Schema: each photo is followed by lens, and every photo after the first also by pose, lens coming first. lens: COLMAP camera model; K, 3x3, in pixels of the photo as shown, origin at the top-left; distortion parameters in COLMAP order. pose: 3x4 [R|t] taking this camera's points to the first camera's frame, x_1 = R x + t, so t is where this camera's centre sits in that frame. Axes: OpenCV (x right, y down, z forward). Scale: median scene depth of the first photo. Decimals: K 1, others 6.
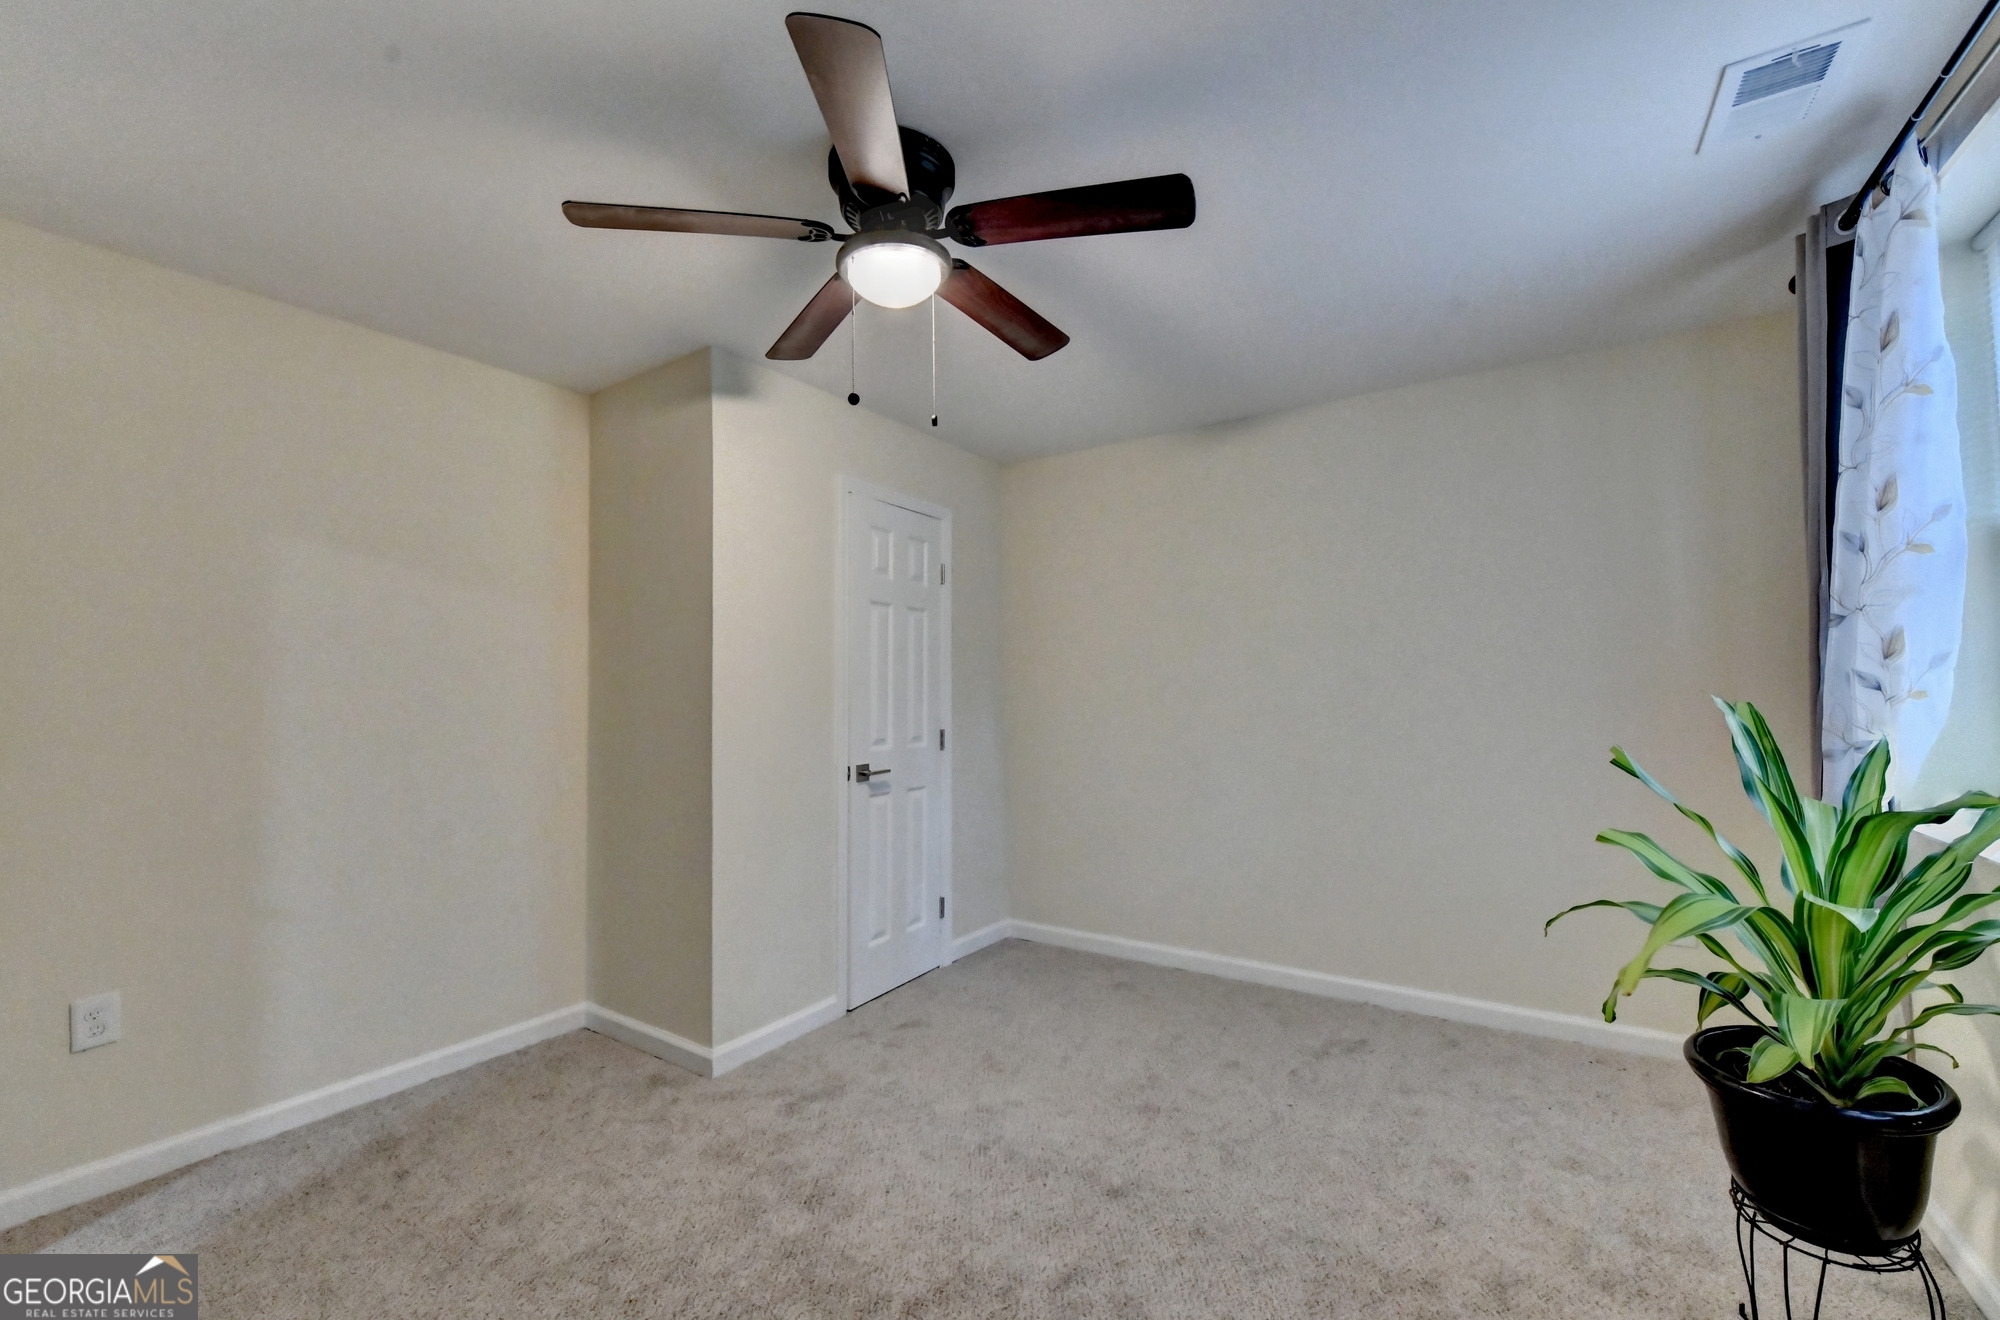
lens RADIAL K [[812.6, 0, 1000.0], [0, 812.6, 660.0], [0, 0, 1]] dist [-0.004884, -0.000496]
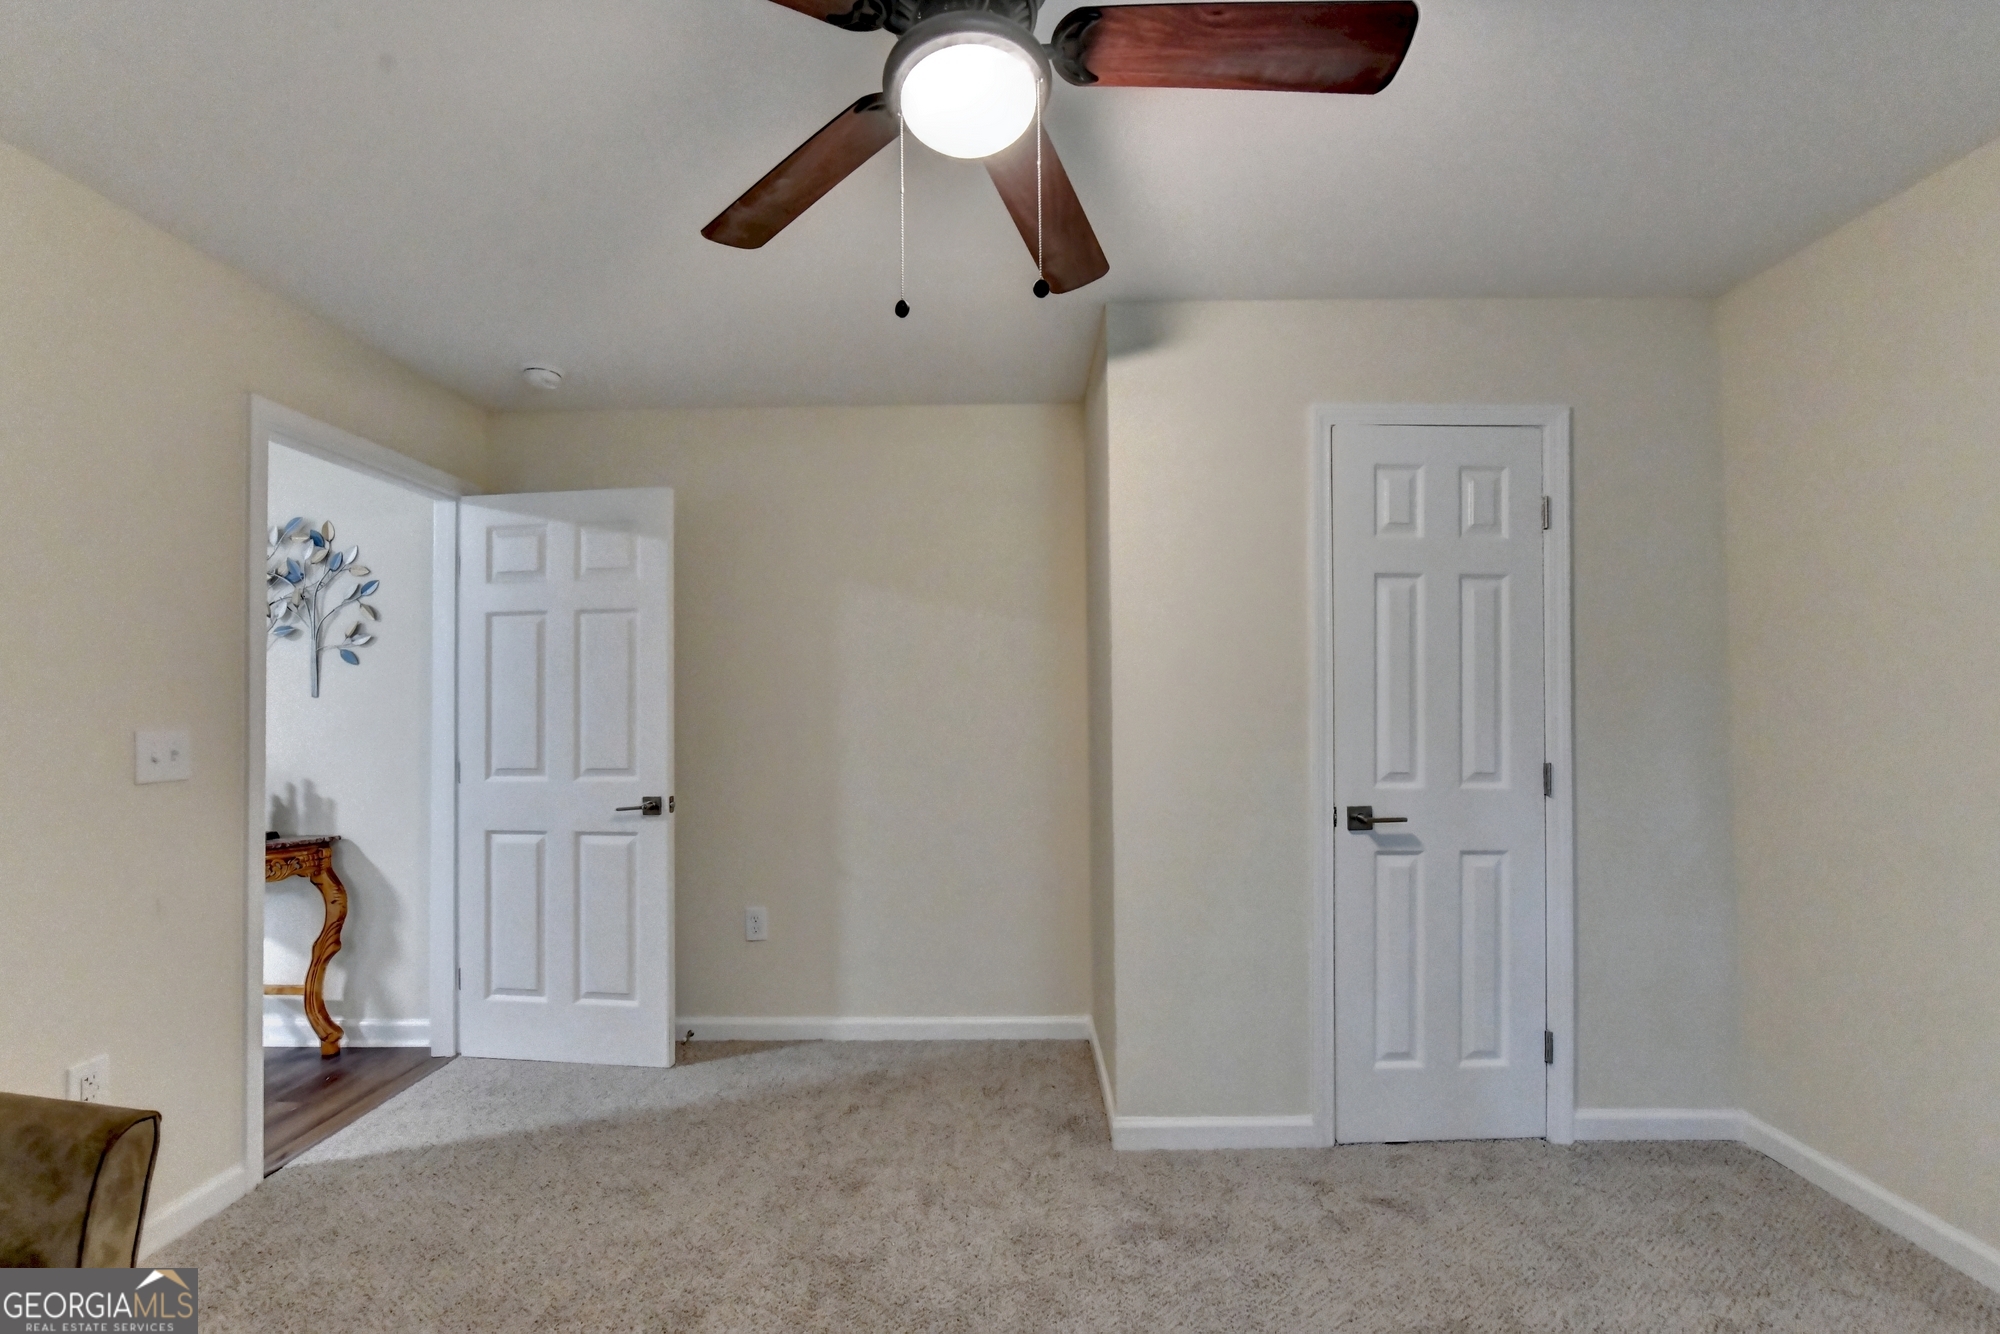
lens RADIAL K [[818.2, 0, 1021.6], [0, 818.2, 689.8], [0, 0, 1]] dist [-0.008414, -0.000461]
pose [[0.543917, -0.011989, -0.839053, 0.310382], [0.037330, 0.999254, 0.009921, 0.010695], [0.838308, -0.036718, 0.543959, 0.431807]]
